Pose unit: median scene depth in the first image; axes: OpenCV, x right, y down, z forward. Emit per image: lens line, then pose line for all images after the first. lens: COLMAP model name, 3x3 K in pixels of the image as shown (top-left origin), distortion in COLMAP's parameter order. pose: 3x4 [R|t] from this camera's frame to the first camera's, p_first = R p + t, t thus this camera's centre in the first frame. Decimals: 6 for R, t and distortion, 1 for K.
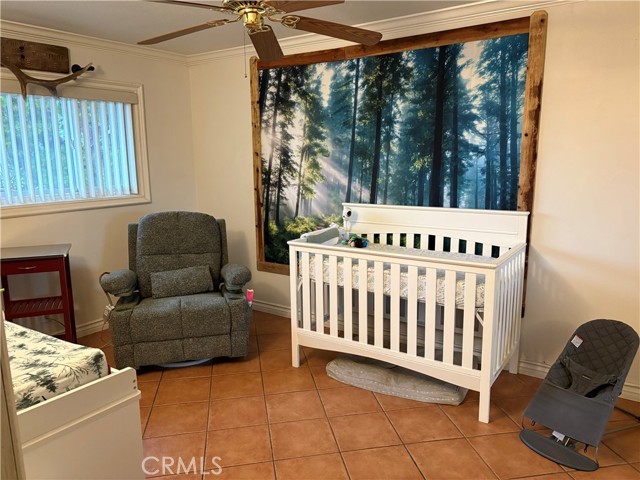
lens RADIAL K [[485.8, 0, 319.7], [0, 485.8, 239.0], [0, 0, 1]] dist [0.002347, -0.032157]
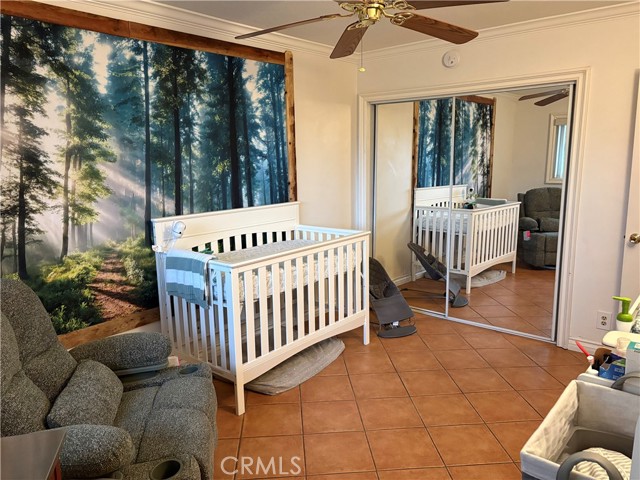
lens RADIAL K [[485.8, 0, 321.4], [0, 485.8, 244.2], [0, 0, 1]] dist [0.002347, -0.032157]
pose [[0.088977, -0.158331, 0.983369, -0.761156], [0.195699, 0.970820, 0.138603, -0.096679], [-0.976619, 0.180112, 0.117365, 0.684141]]
